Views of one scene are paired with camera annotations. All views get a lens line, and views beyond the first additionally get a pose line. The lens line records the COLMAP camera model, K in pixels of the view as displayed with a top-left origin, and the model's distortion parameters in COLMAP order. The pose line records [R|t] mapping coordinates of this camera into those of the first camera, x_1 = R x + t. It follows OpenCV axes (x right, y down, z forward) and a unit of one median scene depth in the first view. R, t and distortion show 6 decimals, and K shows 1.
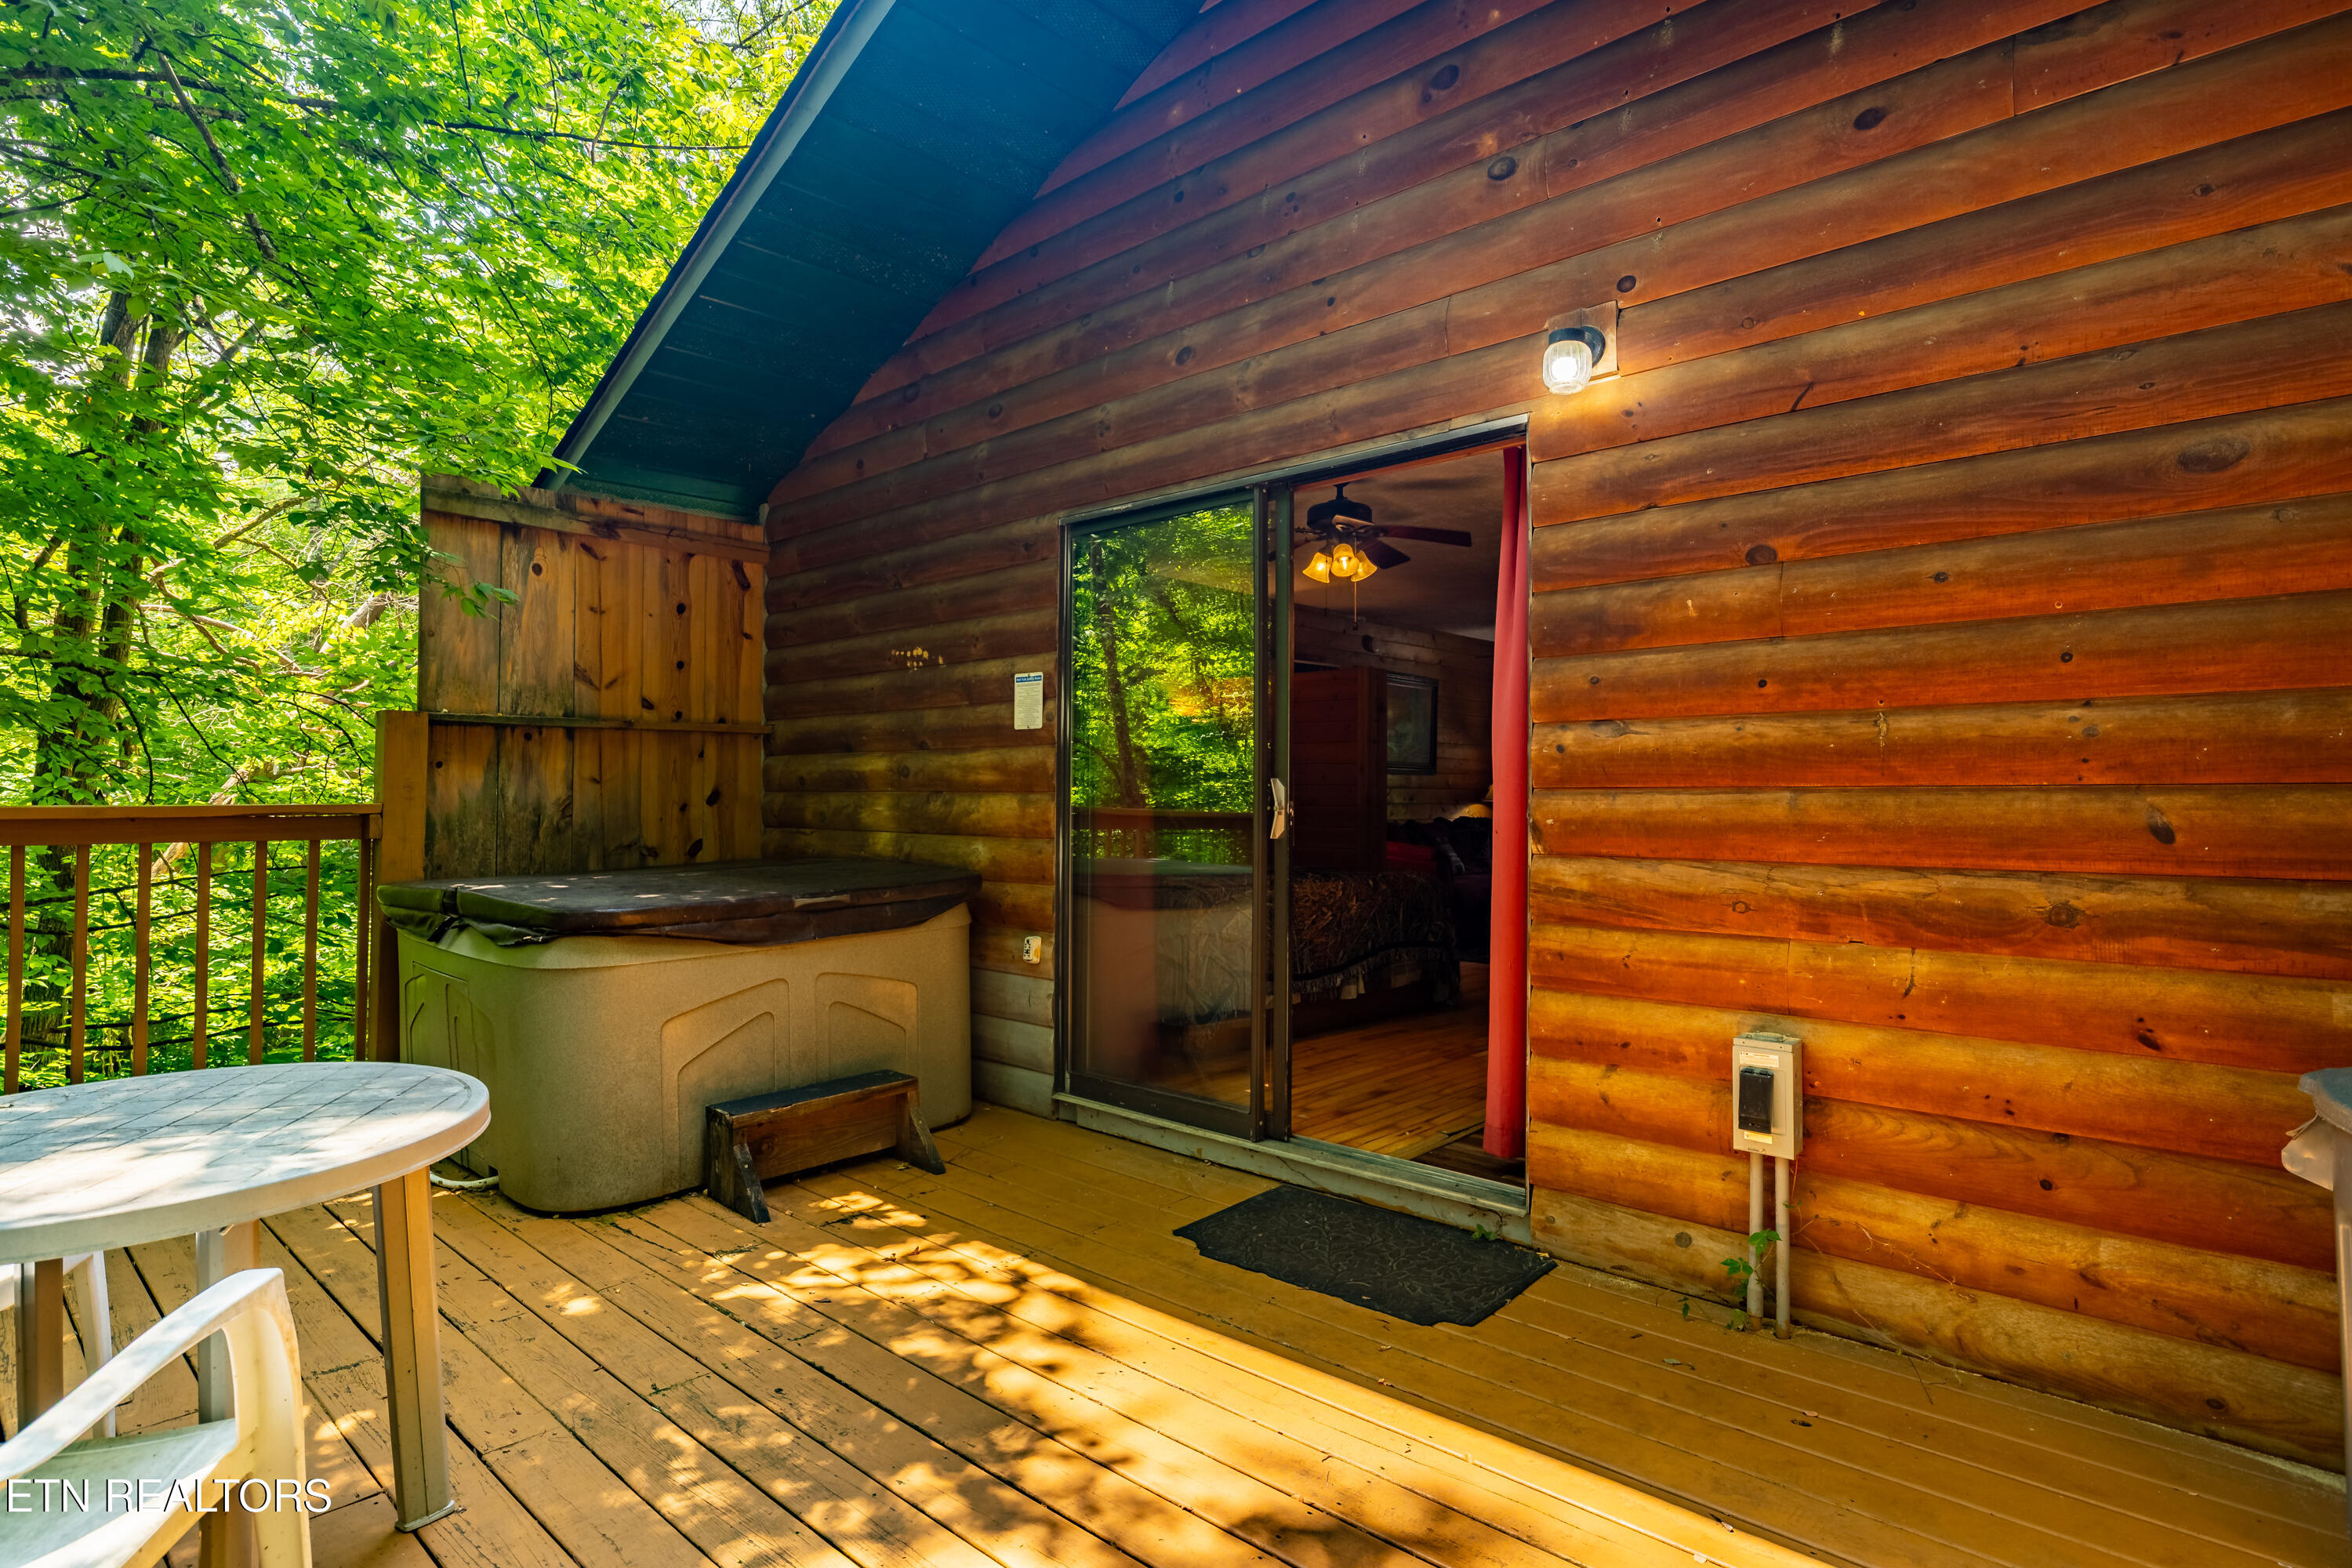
lens RADIAL K [[1217.0, 0, 1173.7], [0, 1217.0, 774.1], [0, 0, 1]] dist [-0.003142, 0.000556]
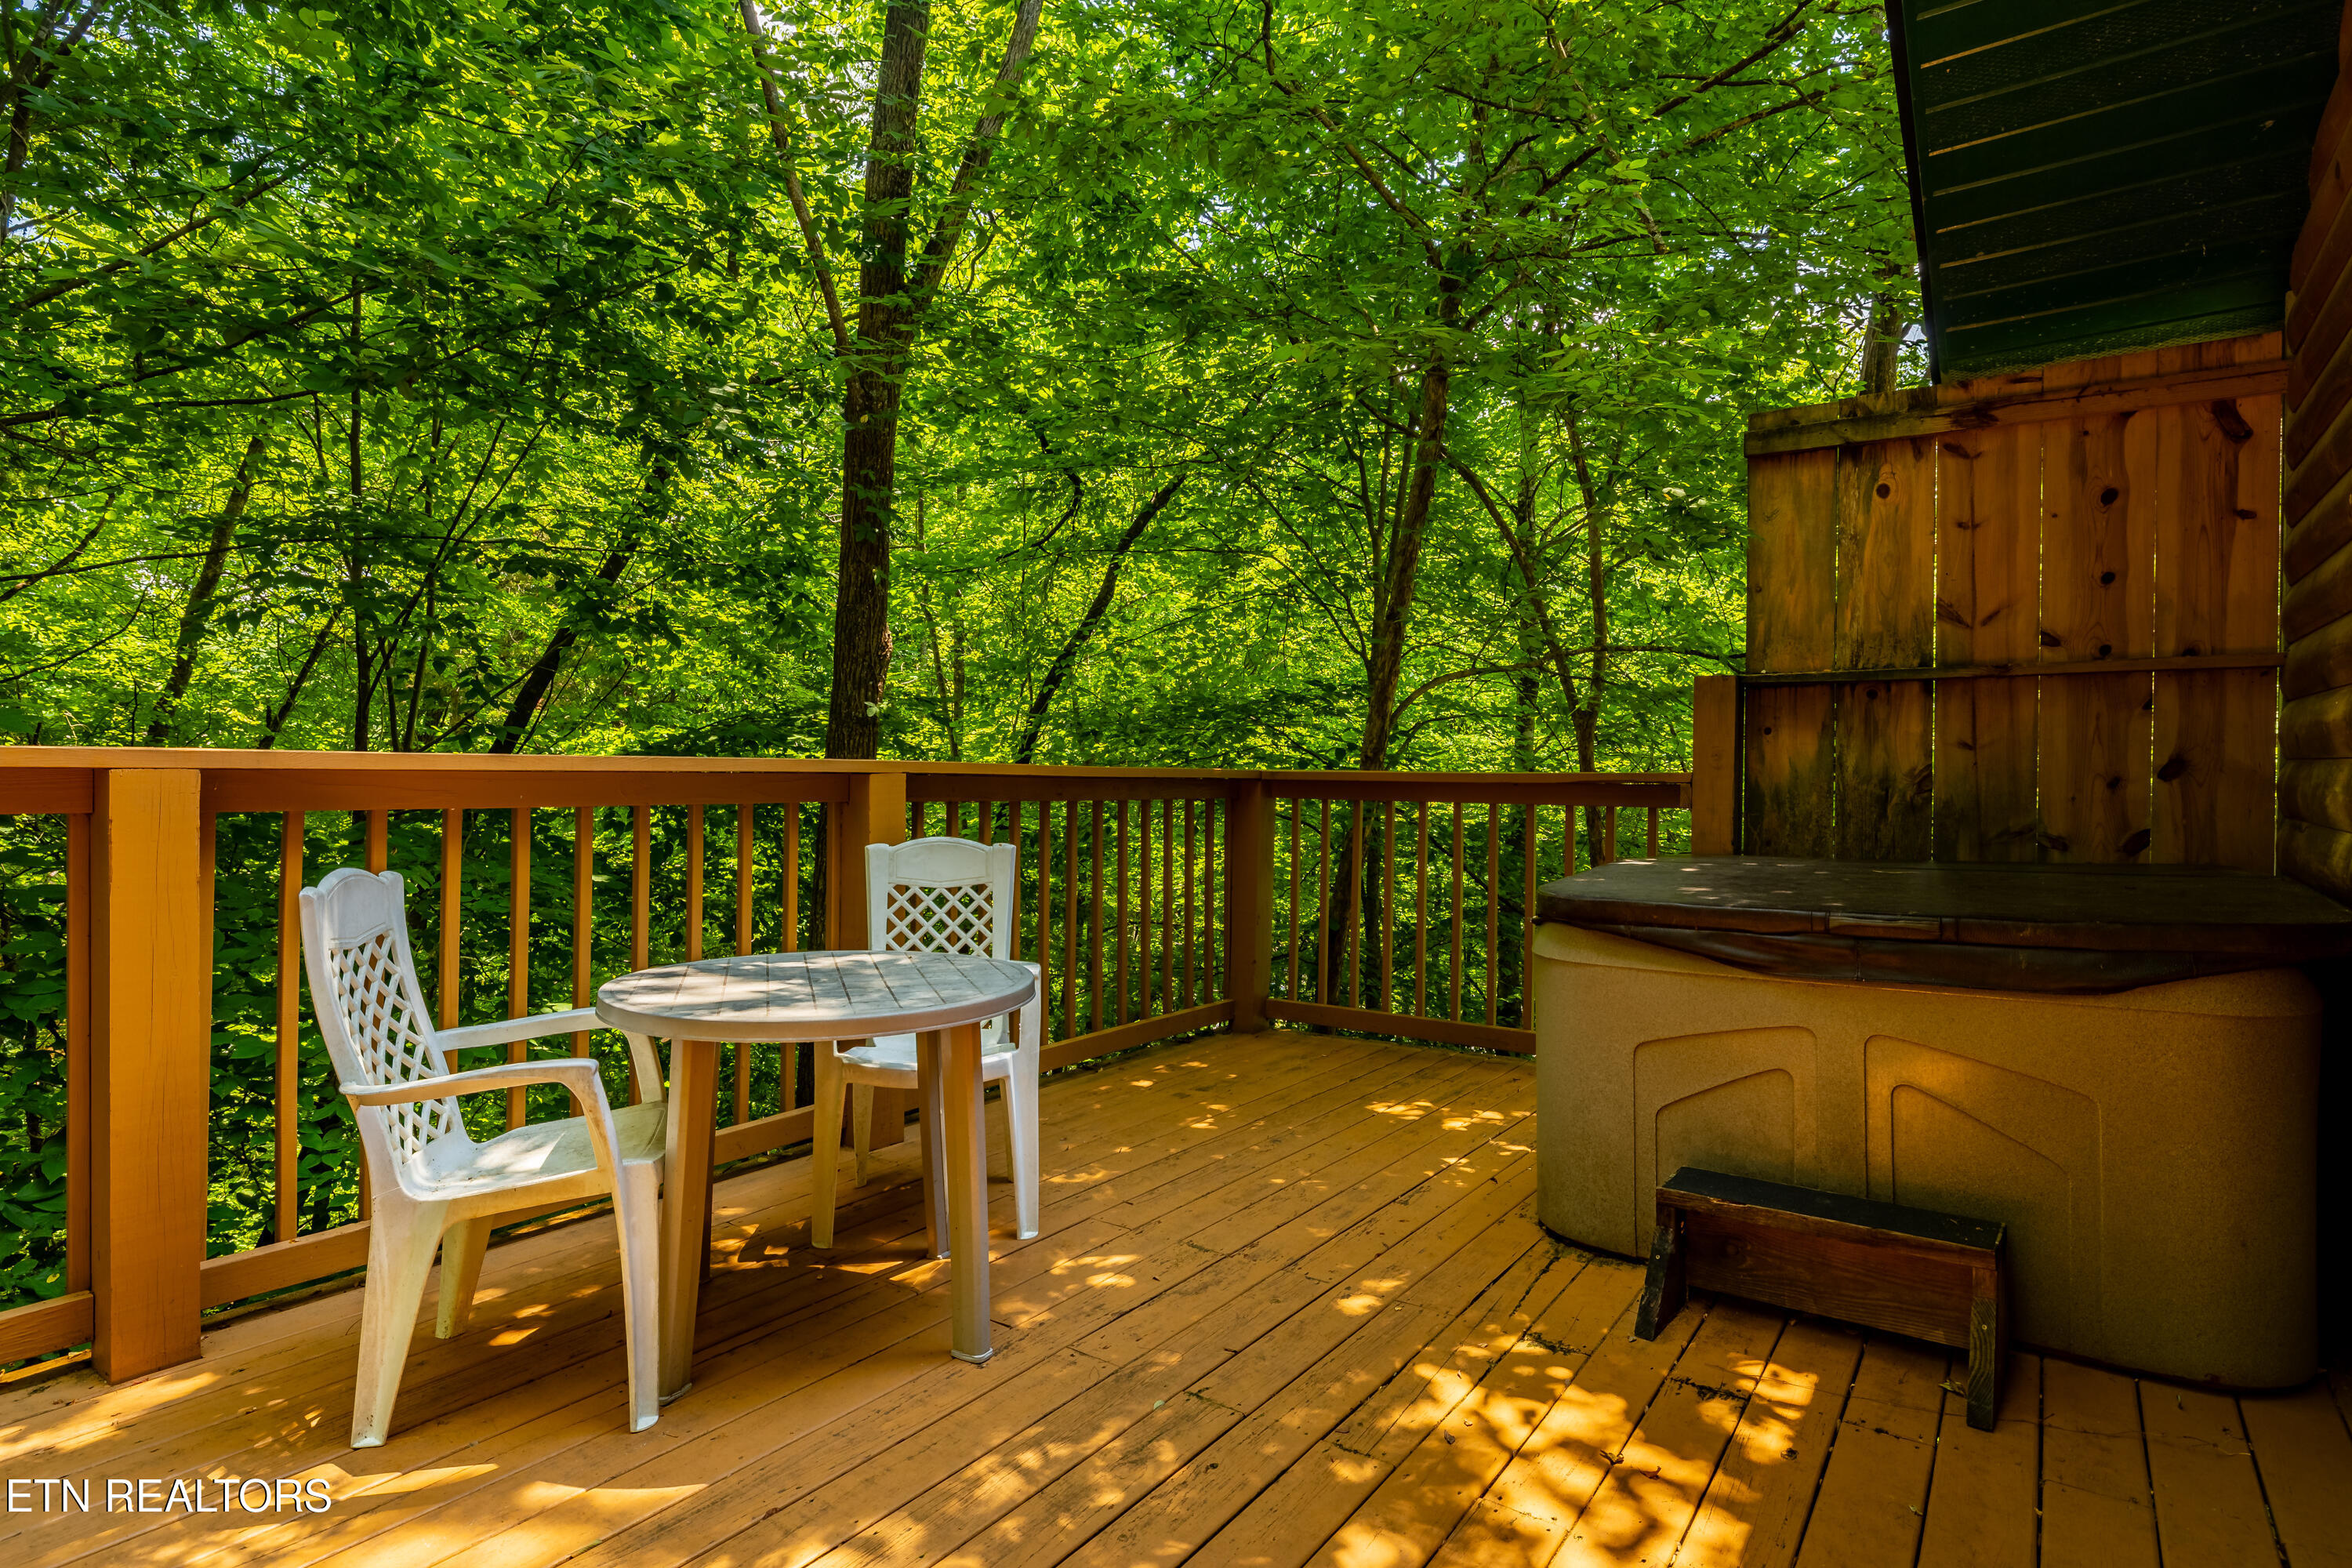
lens RADIAL K [[1217.0, 0, 1166.0], [0, 1217.0, 772.3], [0, 0, 1]] dist [-0.003142, 0.000556]
pose [[0.120419, 0.008650, -0.992686, 0.360597], [0.014922, 0.999833, 0.010522, 0.010028], [0.992611, -0.016080, 0.120269, 0.621388]]
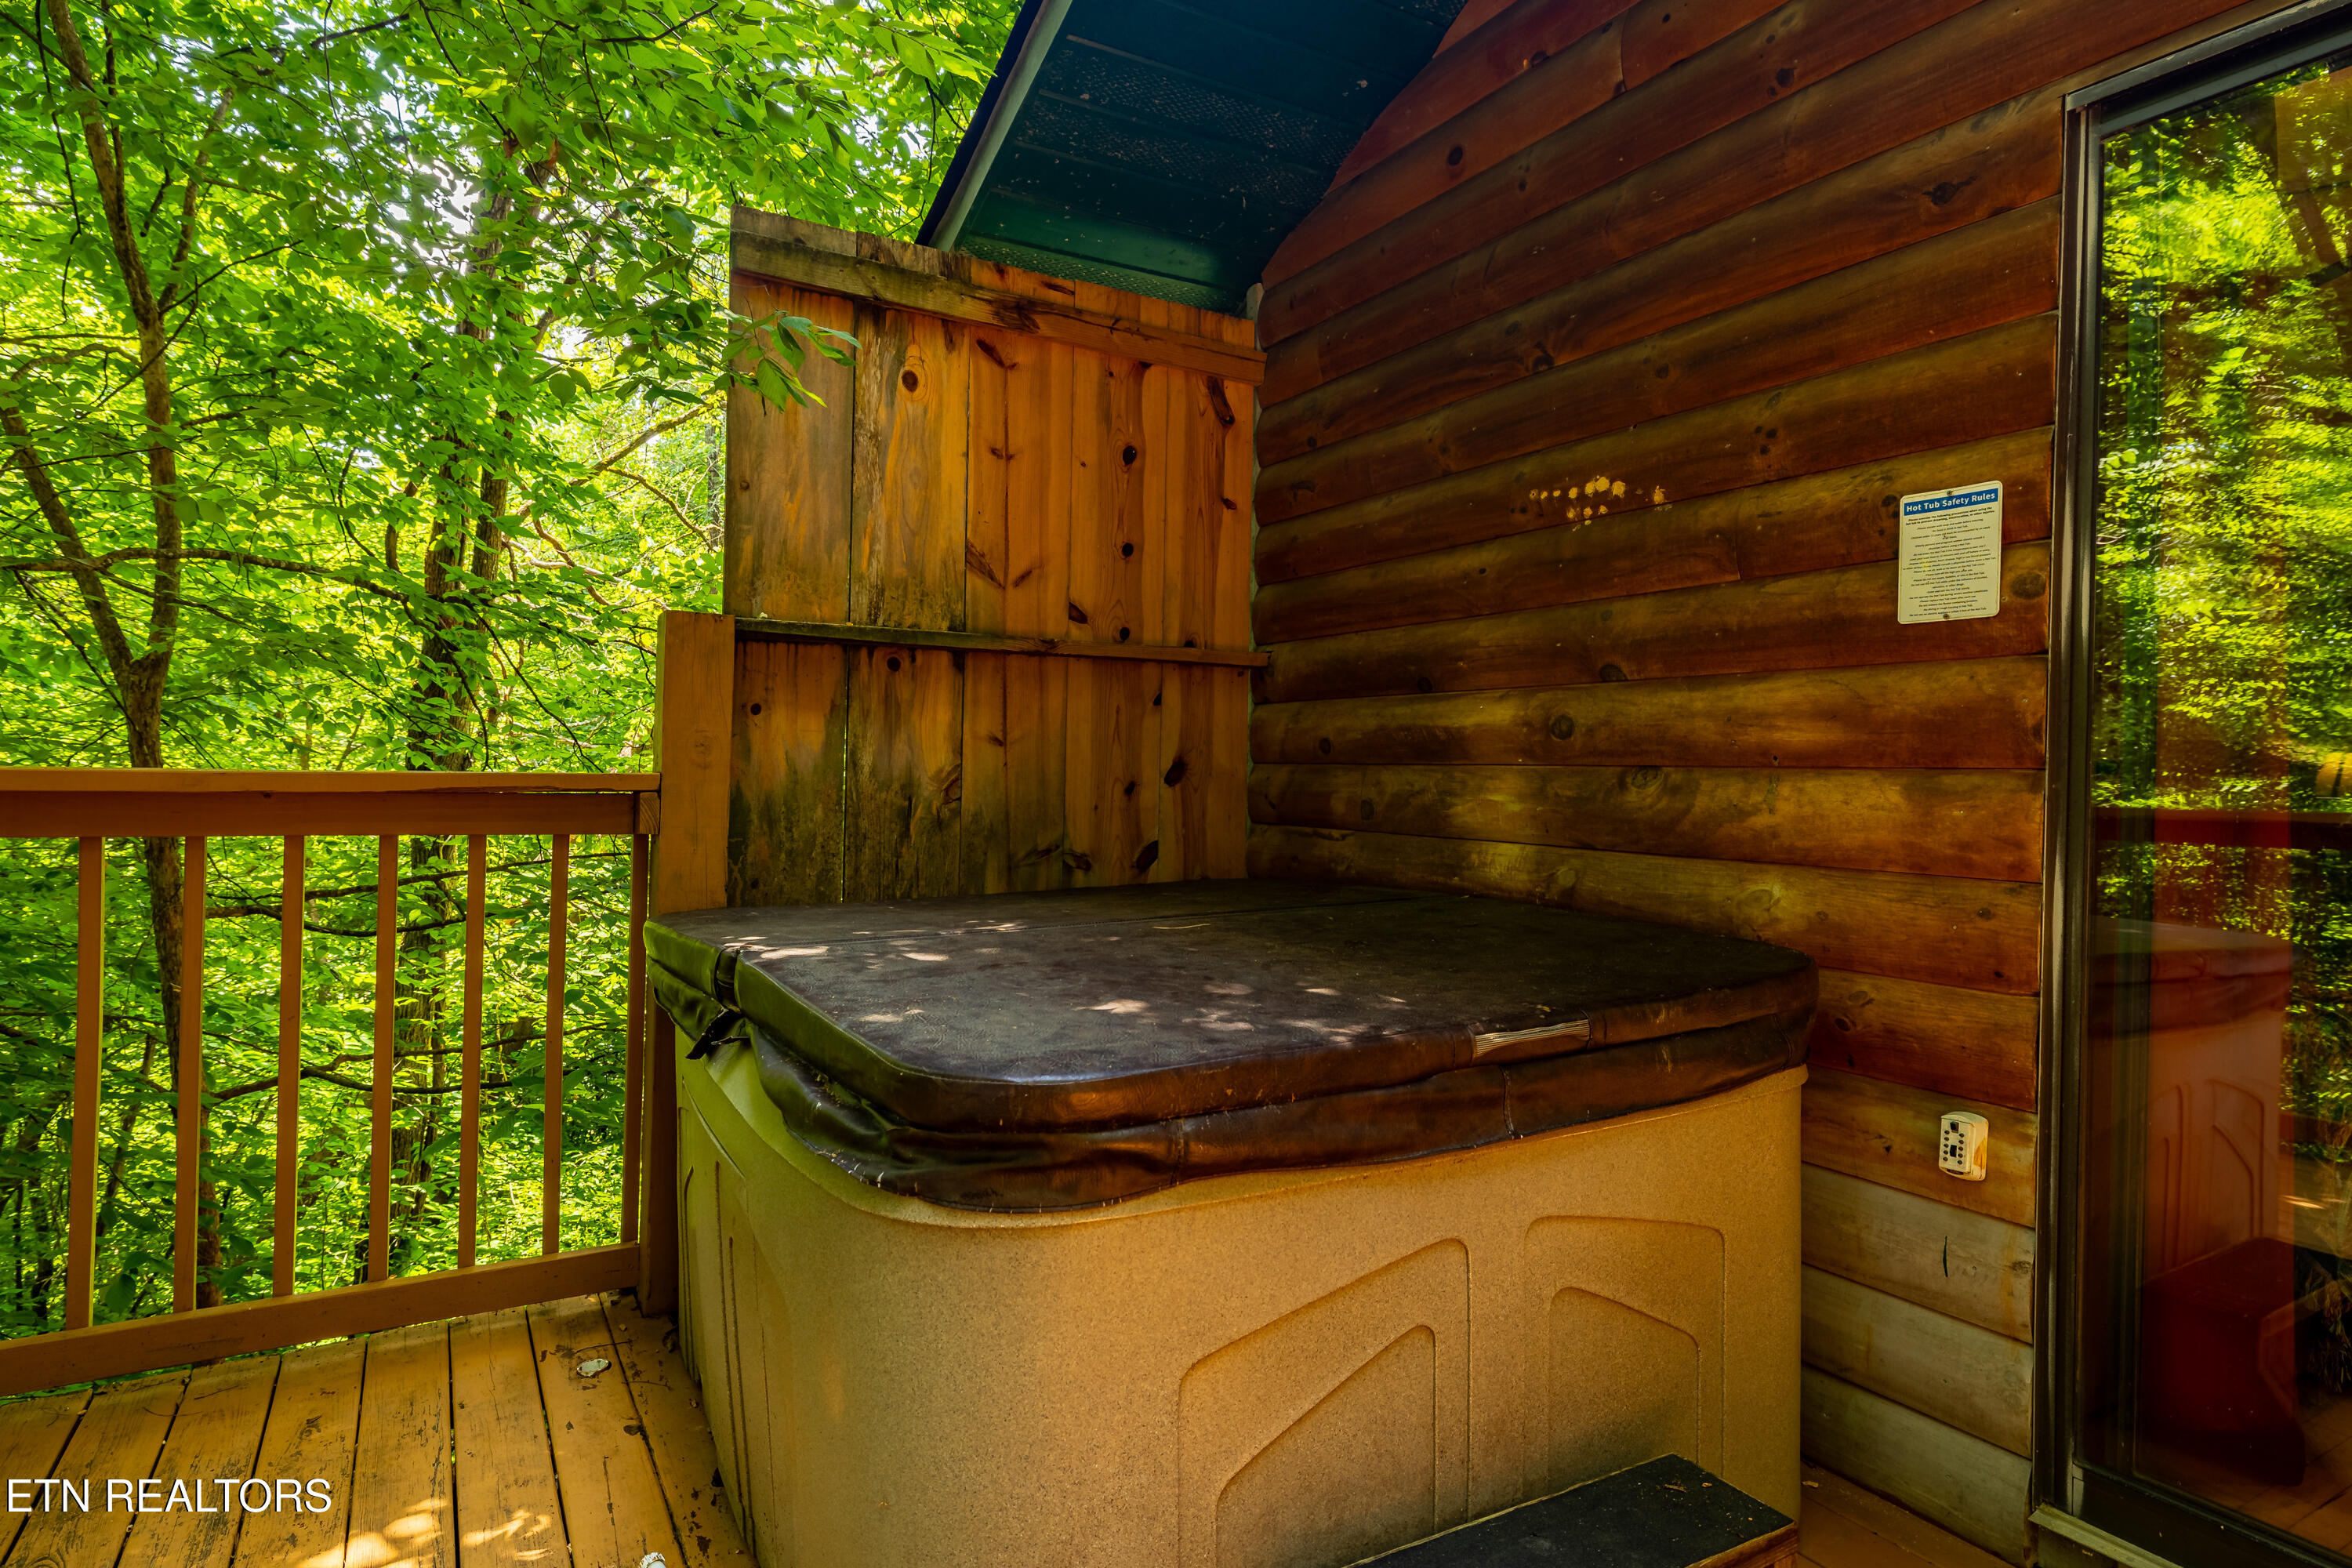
lens RADIAL K [[1300.9, 0, 1187.5], [0, 1300.9, 768.1], [0, 0, 1]] dist [0.005089, -0.004224]
pose [[0.960396, 0.013960, -0.278288, -0.324534], [-0.010791, 0.999858, 0.012915, 0.014773], [0.278429, -0.009400, 0.960411, 0.644780]]
